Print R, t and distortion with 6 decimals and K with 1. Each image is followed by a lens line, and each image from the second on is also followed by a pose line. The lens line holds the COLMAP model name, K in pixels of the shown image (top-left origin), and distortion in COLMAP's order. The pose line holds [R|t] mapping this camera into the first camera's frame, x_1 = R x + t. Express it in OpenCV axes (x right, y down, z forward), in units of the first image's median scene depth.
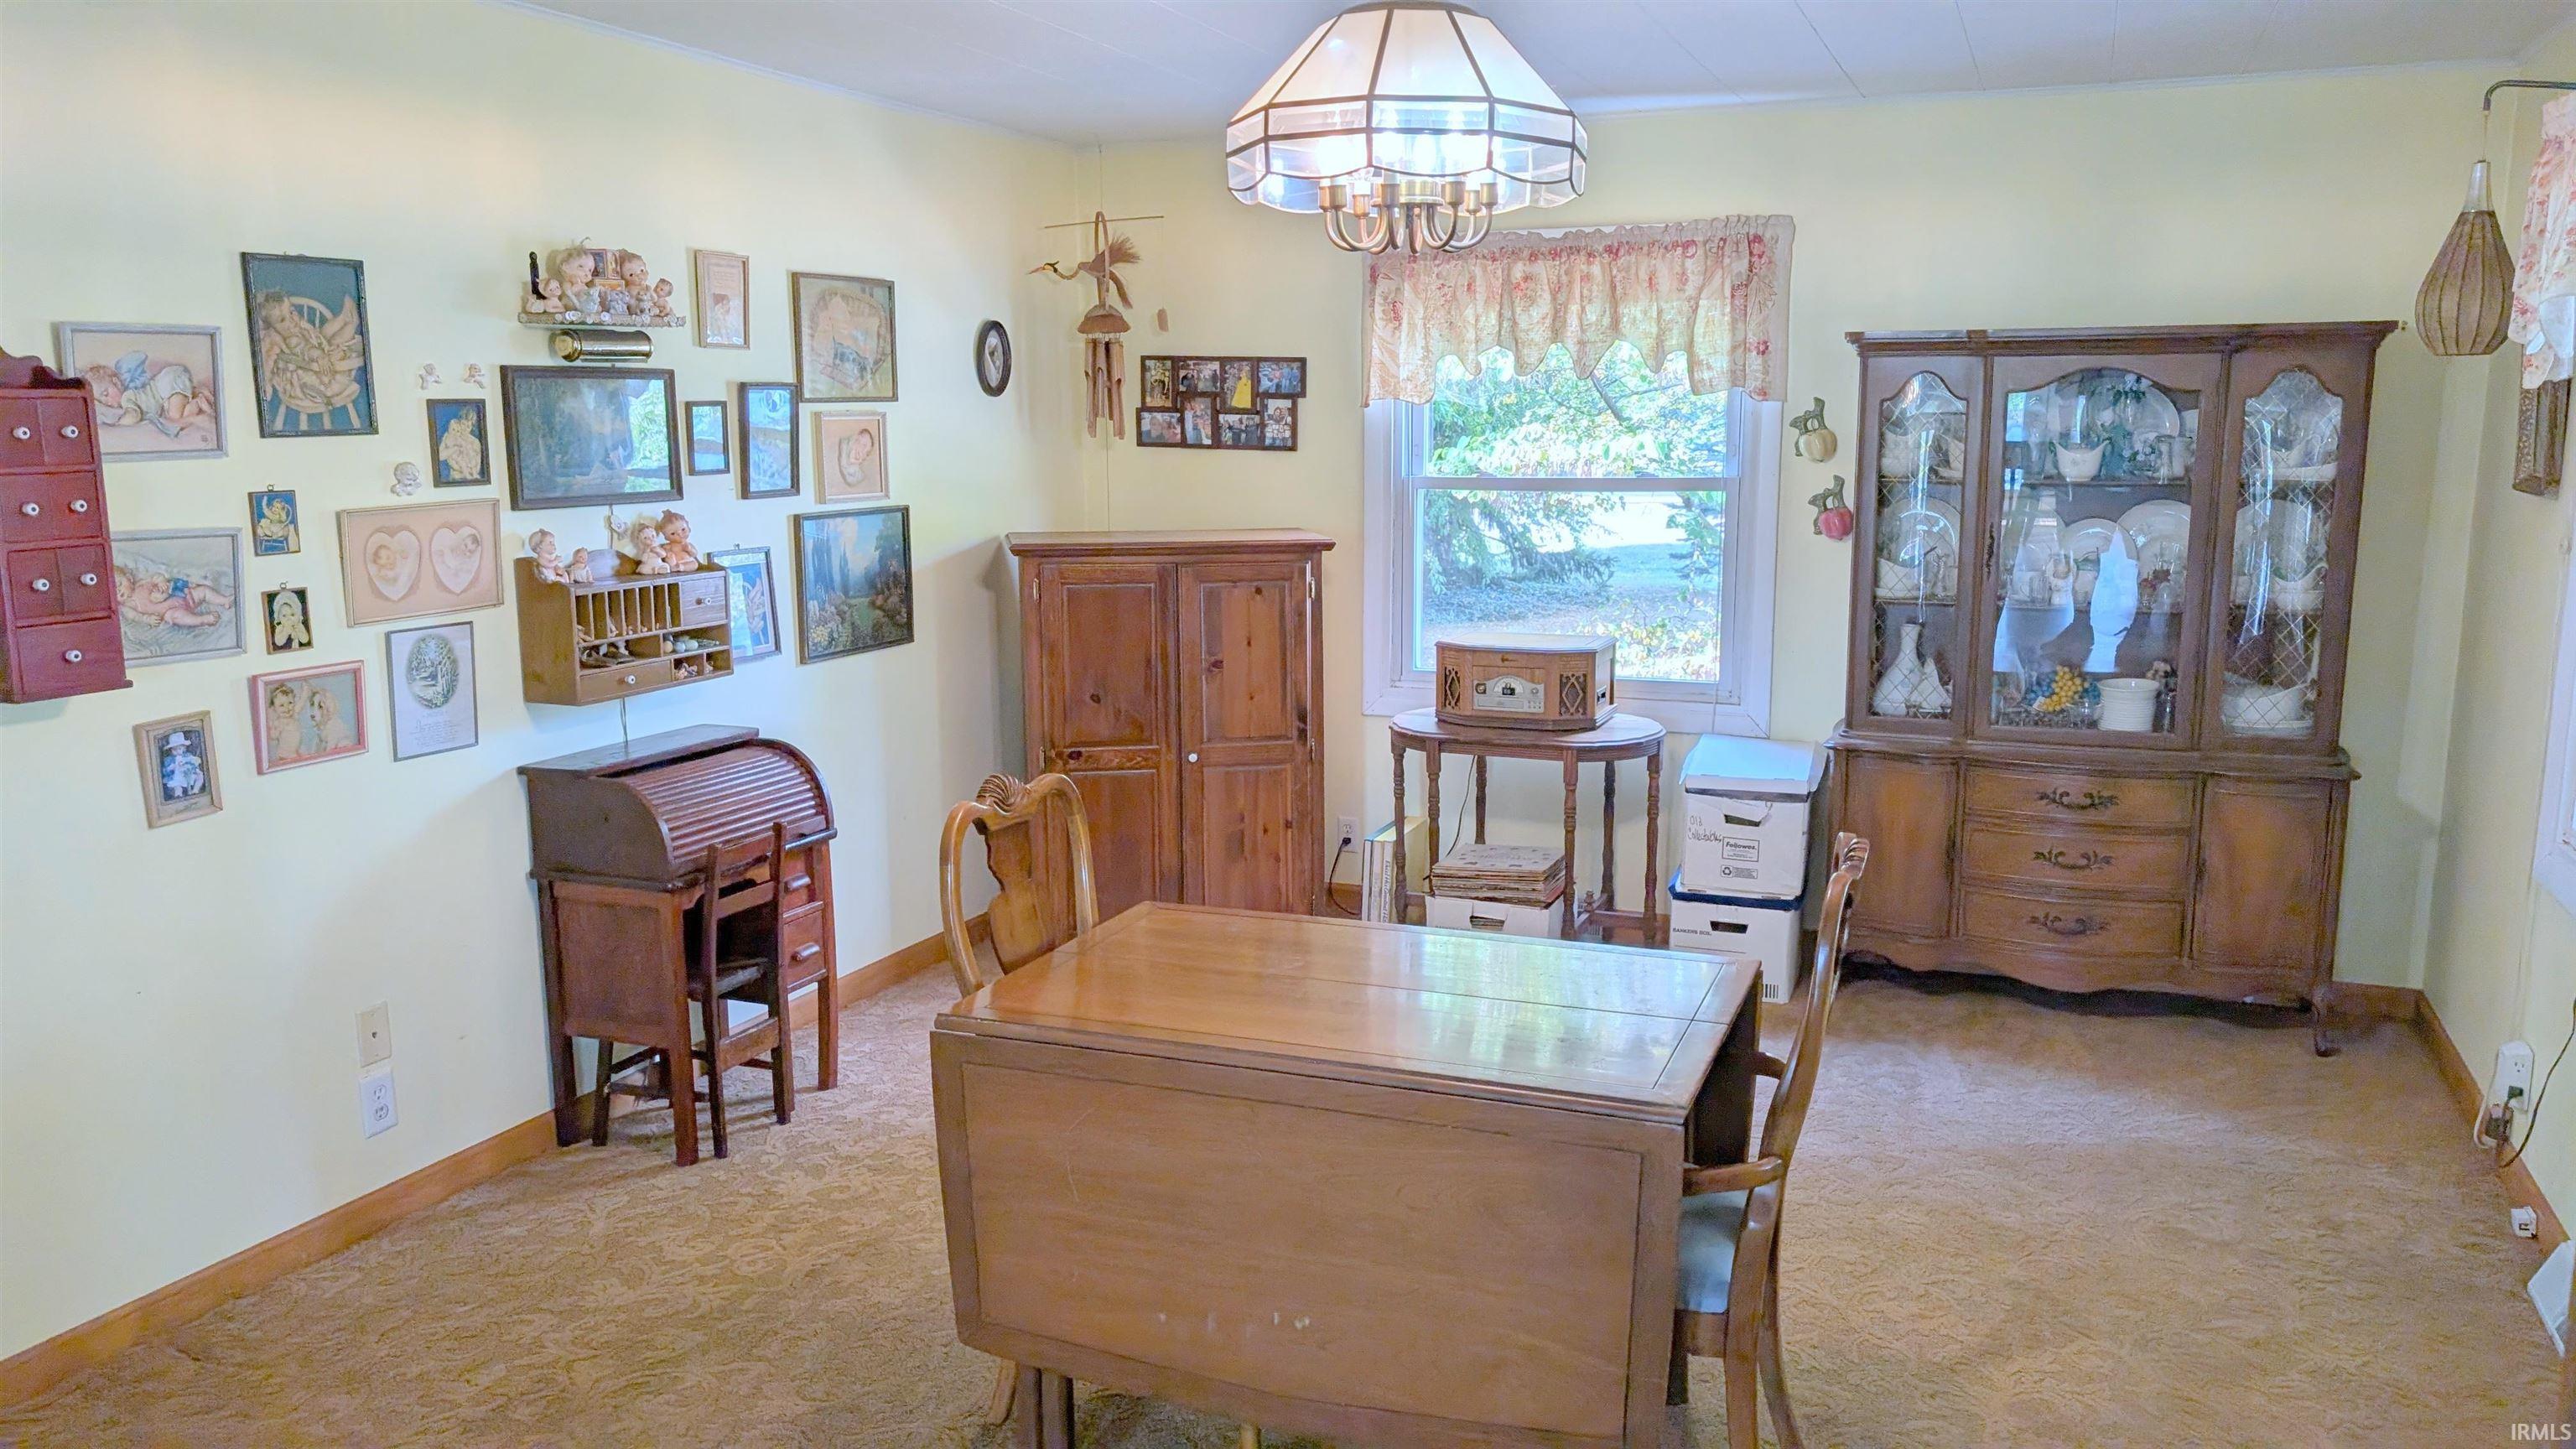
lens RADIAL K [[1835.0, 0, 1293.0], [0, 1835.0, 723.0], [0, 0, 1]] dist [0.034110, -0.142726]
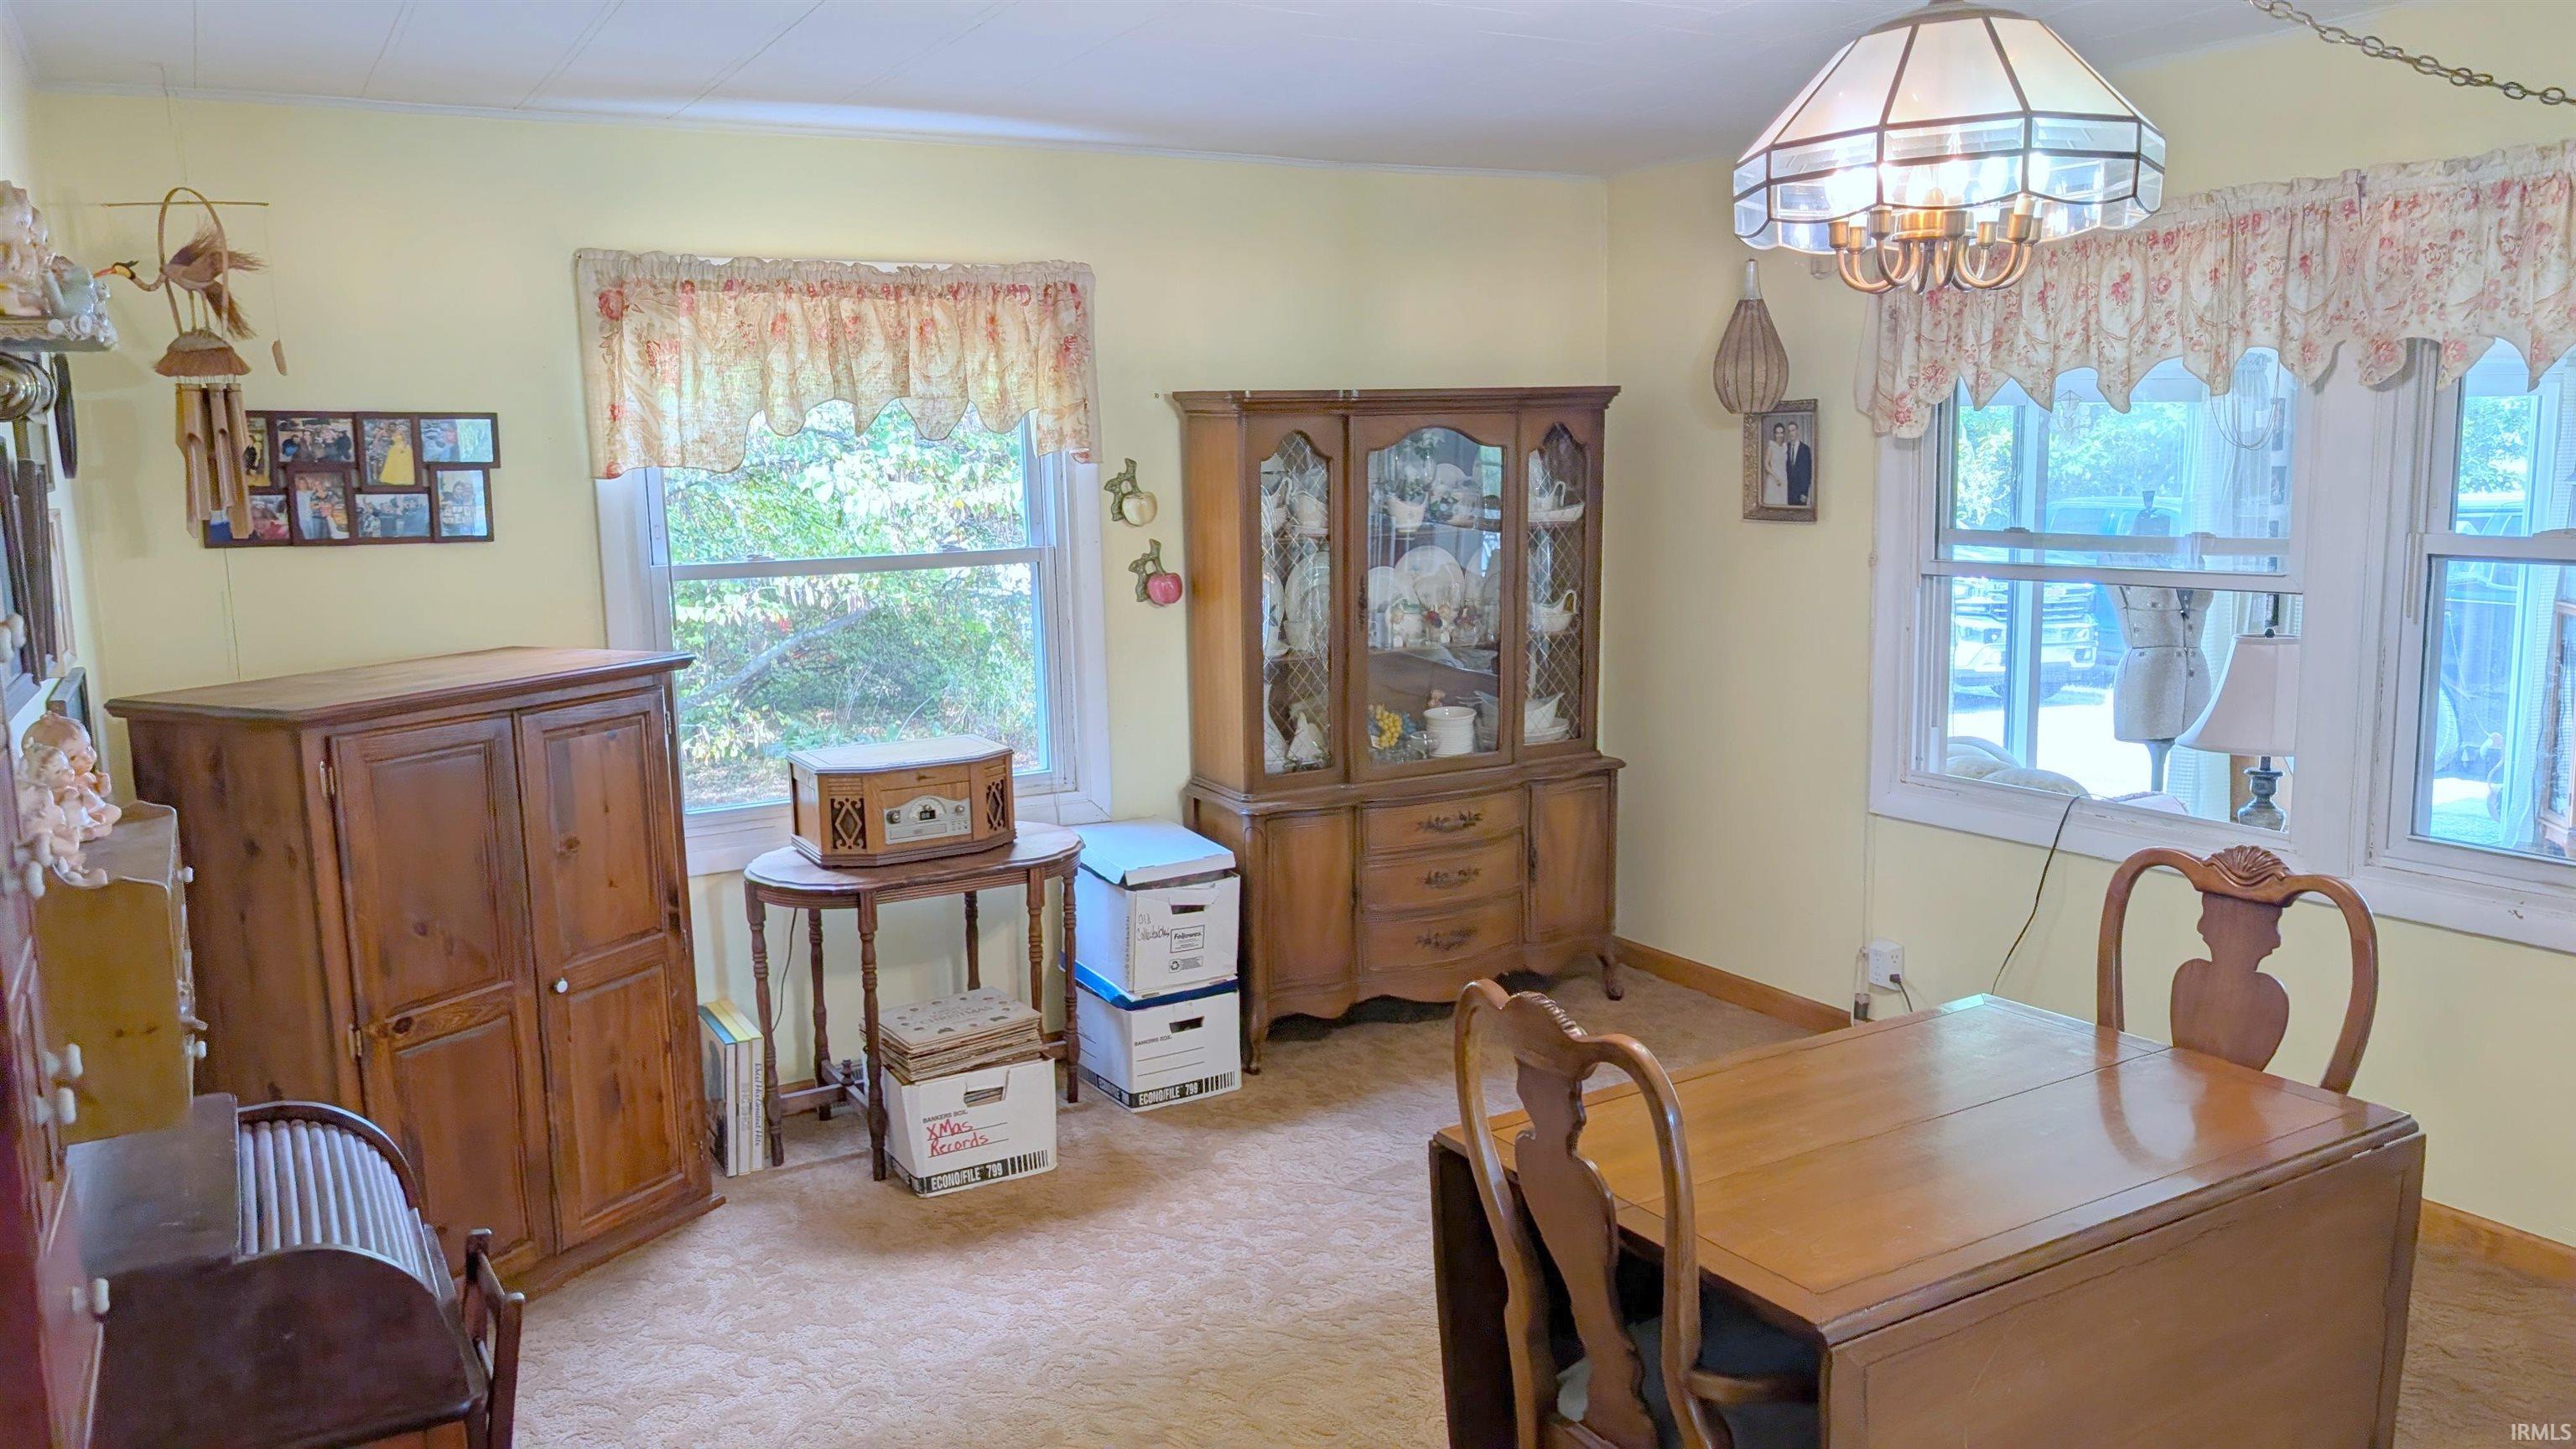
lens RADIAL K [[1835.0, 0, 1293.0], [0, 1835.0, 723.0], [0, 0, 1]] dist [0.034110, -0.142726]
pose [[0.604702, -0.122738, 0.786938, -0.426906], [0.152851, 0.987572, 0.036577, -0.063057], [-0.781647, 0.098166, 0.615947, 0.356261]]
